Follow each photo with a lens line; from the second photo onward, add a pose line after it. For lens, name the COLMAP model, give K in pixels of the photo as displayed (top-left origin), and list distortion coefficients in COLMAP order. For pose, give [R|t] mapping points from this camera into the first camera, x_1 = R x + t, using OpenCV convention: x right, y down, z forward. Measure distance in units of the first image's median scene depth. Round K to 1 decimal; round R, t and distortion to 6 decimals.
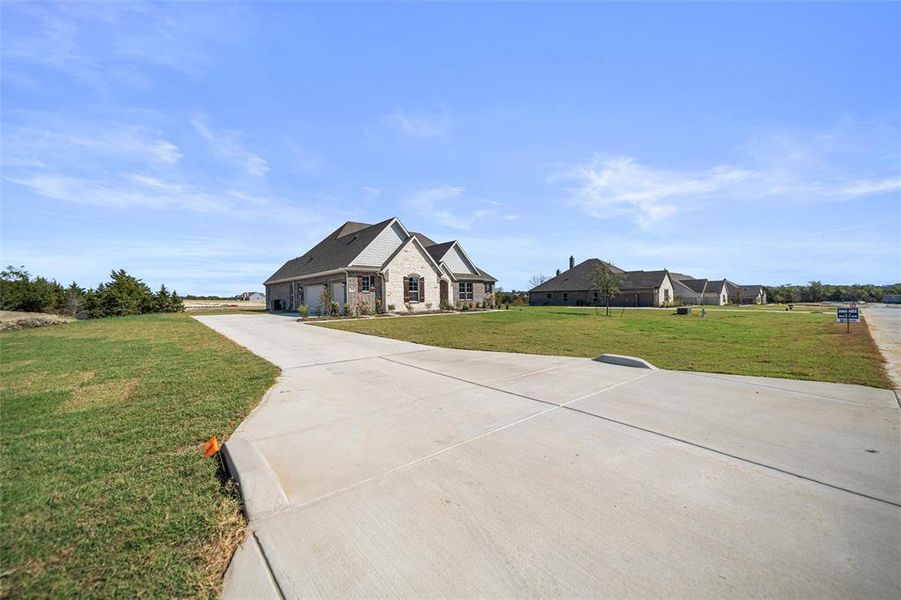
lens RADIAL K [[351.4, 0, 453.7], [0, 351.4, 298.0], [0, 0, 1]] dist [-0.003493, 0.000288]
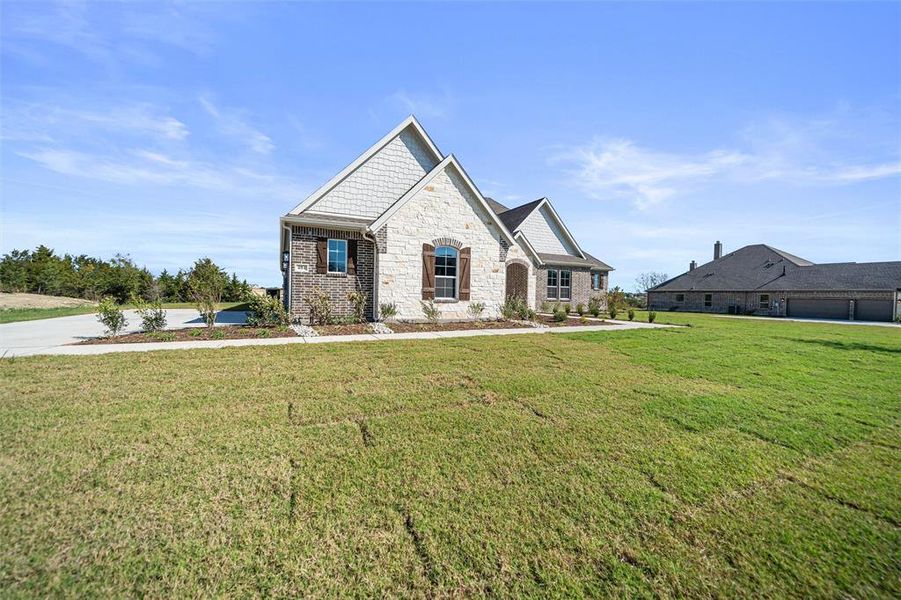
lens RADIAL K [[360.0, 0, 452.3], [0, 360.0, 300.1], [0, 0, 1]] dist [-0.002783, -0.000192]
pose [[0.970096, 0.034174, -0.240302, 0.007181], [-0.031449, 0.999390, 0.015169, 0.003190], [0.240674, -0.007158, 0.970580, 0.369857]]
